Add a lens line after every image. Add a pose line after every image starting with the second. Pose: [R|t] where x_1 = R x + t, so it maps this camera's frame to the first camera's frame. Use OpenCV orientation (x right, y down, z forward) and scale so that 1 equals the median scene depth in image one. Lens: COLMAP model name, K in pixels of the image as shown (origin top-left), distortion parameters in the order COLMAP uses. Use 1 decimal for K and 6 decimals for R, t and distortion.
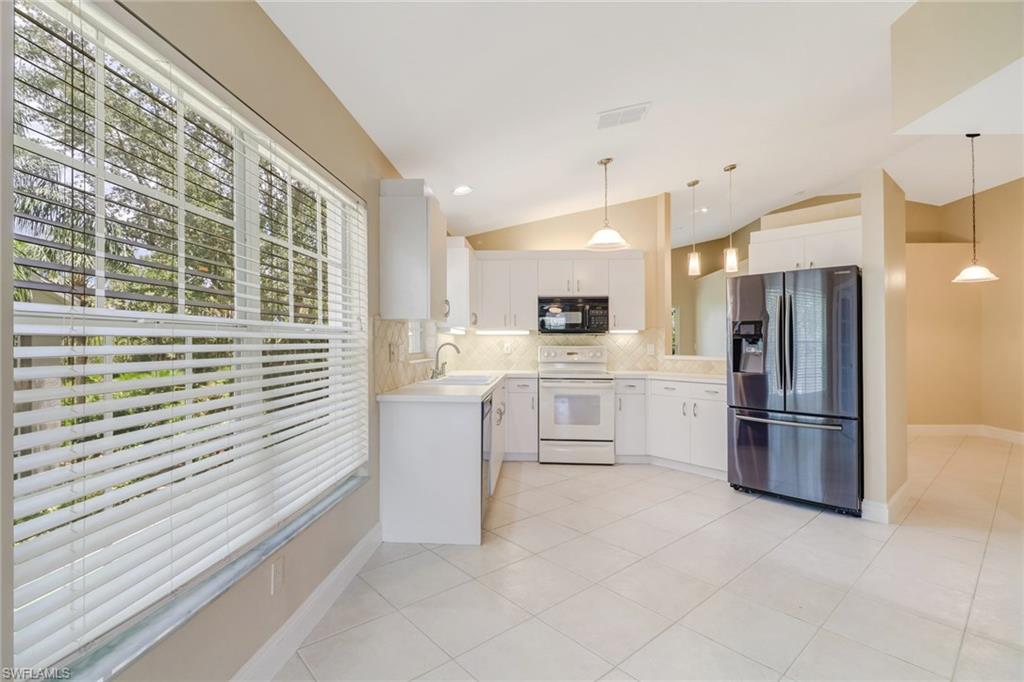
lens RADIAL K [[482.1, 0, 522.2], [0, 482.1, 331.6], [0, 0, 1]] dist [0.009996, -0.008010]
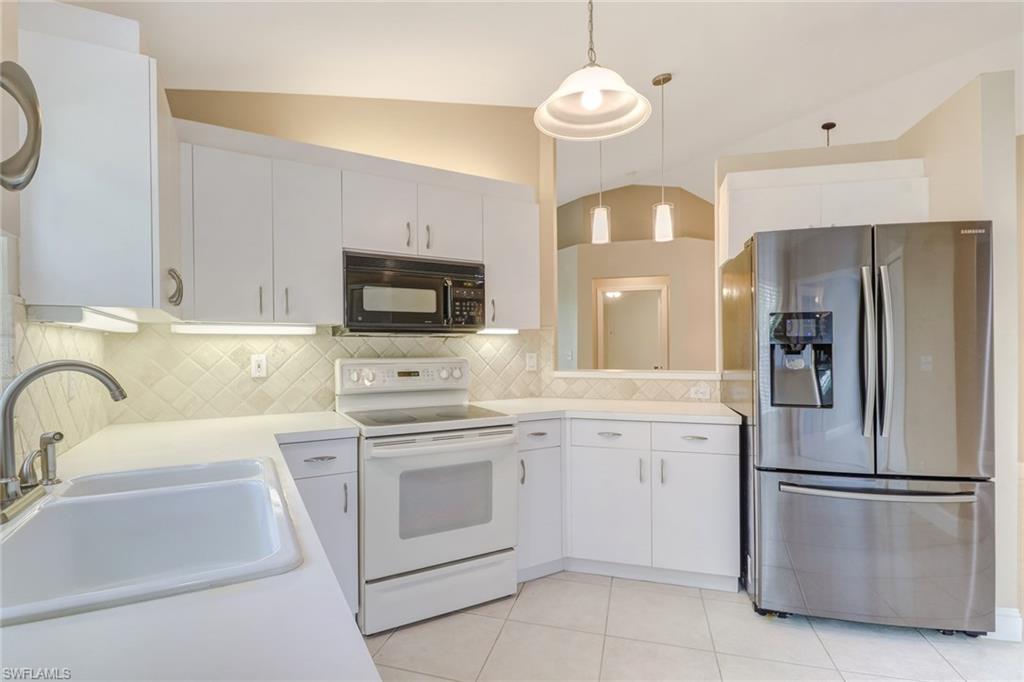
lens RADIAL K [[482.1, 0, 514.9], [0, 482.1, 348.8], [0, 0, 1]] dist [0.009996, -0.008010]
pose [[0.845103, -0.005300, 0.534577, -0.073205], [-0.010084, 0.999615, 0.025853, 0.005890], [-0.534509, -0.027239, 0.844724, 0.535650]]
